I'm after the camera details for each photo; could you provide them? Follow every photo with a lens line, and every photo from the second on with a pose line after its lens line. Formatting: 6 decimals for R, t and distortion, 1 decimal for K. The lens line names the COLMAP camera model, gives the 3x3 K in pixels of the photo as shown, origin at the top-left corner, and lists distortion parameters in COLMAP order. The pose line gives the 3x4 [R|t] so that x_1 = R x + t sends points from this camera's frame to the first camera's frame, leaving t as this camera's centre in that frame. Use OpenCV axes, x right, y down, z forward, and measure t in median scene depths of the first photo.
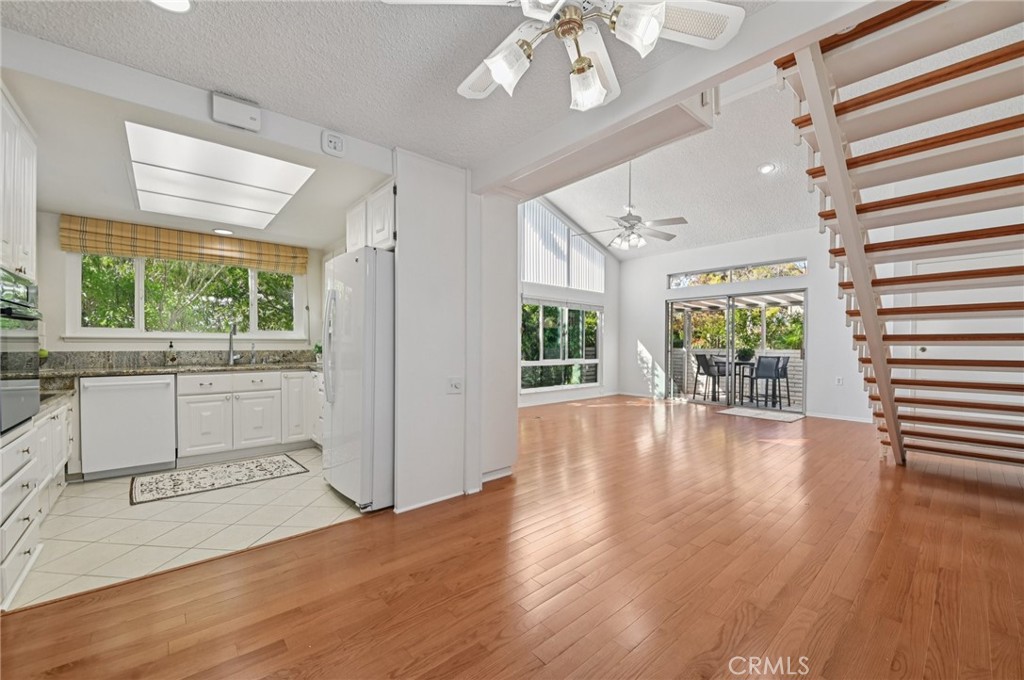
lens RADIAL K [[401.3, 0, 515.7], [0, 401.3, 338.2], [0, 0, 1]] dist [-0.002305, -0.000595]
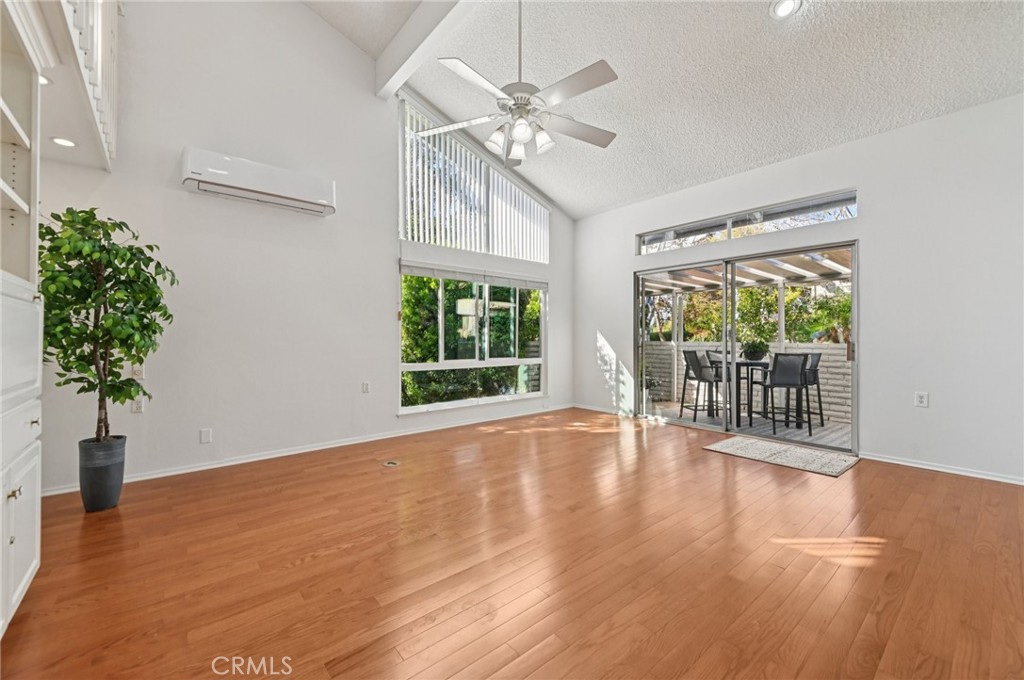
lens RADIAL K [[409.8, 0, 516.7], [0, 409.8, 329.5], [0, 0, 1]] dist [0.013686, -0.000200]
pose [[0.999821, -0.009324, -0.016468, 0.190029], [0.009191, 0.999924, -0.008162, 0.007931], [0.016543, 0.008010, 0.999831, 0.309760]]
